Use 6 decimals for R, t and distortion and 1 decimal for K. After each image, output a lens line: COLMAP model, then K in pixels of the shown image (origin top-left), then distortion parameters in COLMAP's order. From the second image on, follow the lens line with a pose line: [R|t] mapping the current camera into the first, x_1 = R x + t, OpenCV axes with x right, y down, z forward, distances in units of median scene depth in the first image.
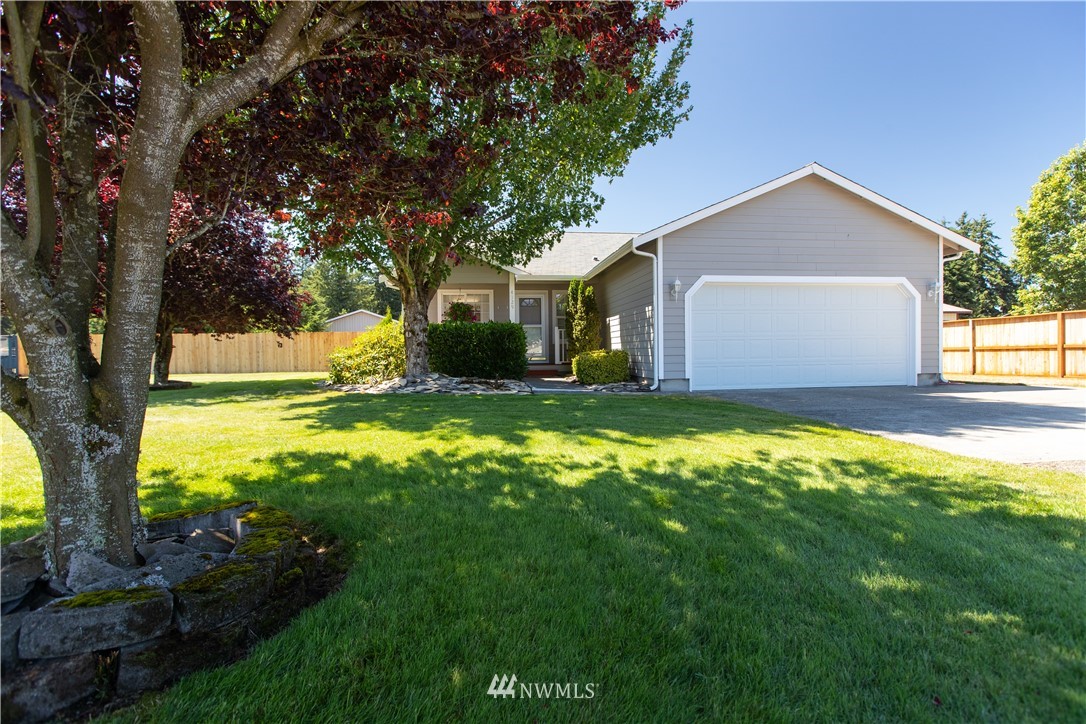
lens RADIAL K [[501.6, 0, 547.1], [0, 501.6, 357.8], [0, 0, 1]] dist [-0.054112, 0.021382]
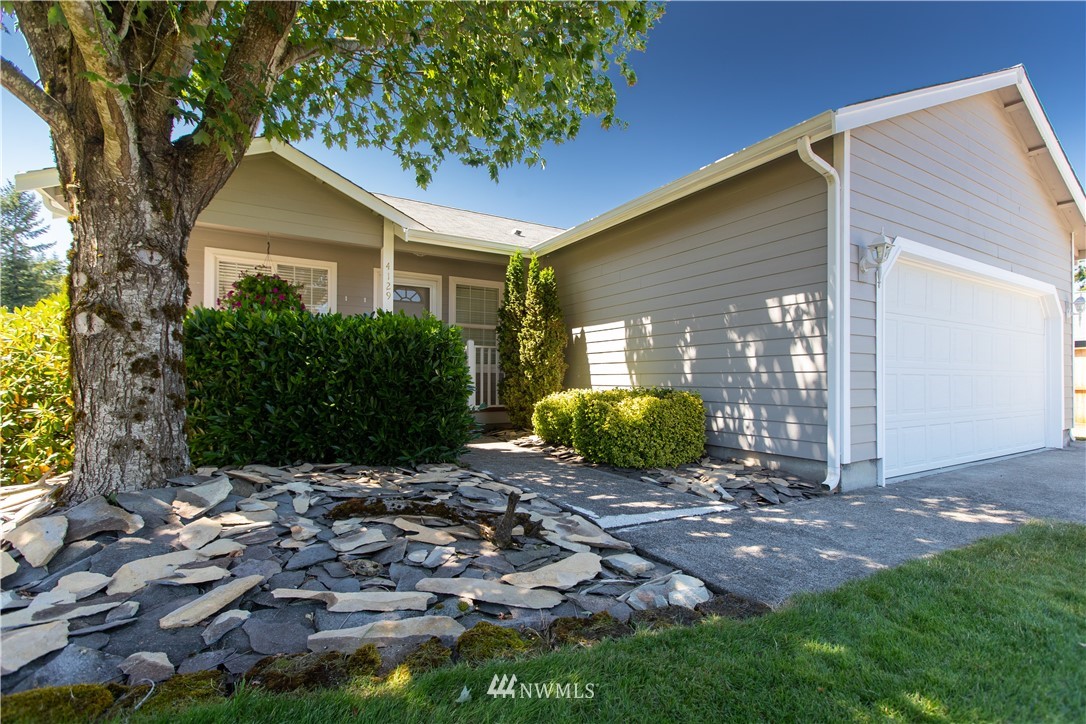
lens RADIAL K [[499.6, 0, 549.1], [0, 499.6, 372.8], [0, 0, 1]] dist [-0.001559, -0.000174]
pose [[0.913673, 0.022166, 0.405846, -0.138407], [-0.011411, 0.999517, -0.028903, -0.015260], [-0.406291, 0.021777, 0.913484, 0.556192]]
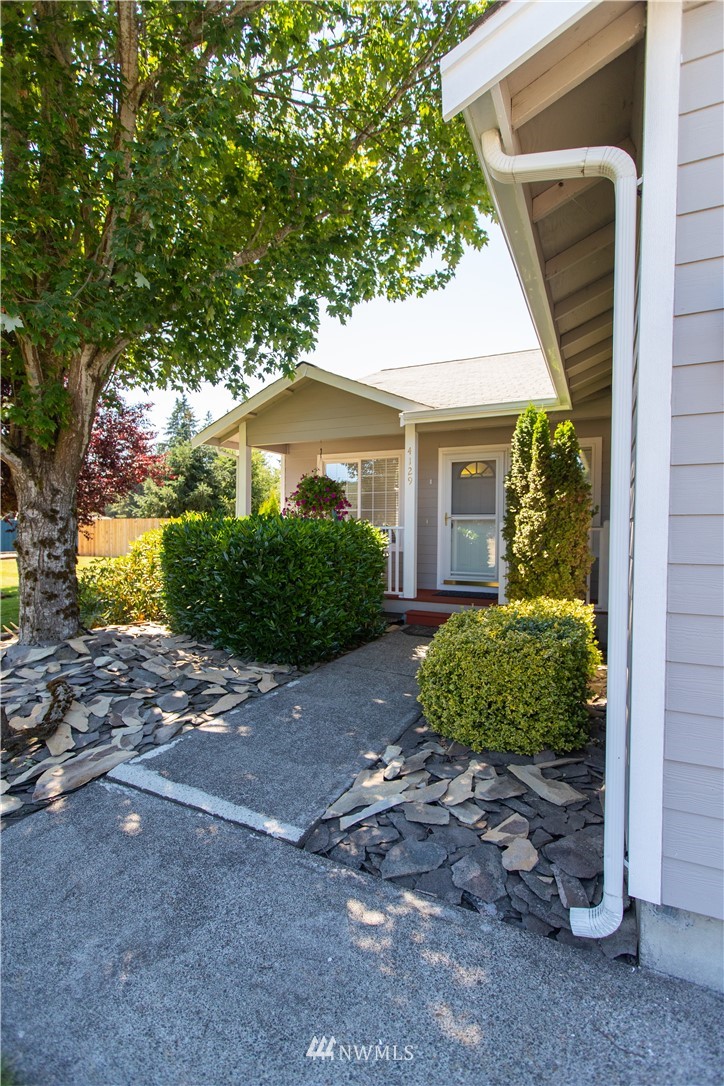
lens RADIAL K [[507.5, 0, 360.6], [0, 507.5, 537.4], [0, 0, 1]] dist [-0.000175, 0.000049]
pose [[0.836096, 0.028067, -0.547864, 0.186120], [-0.023766, 0.999606, 0.014941, -0.059571], [0.548068, 0.000529, 0.836434, 0.632048]]
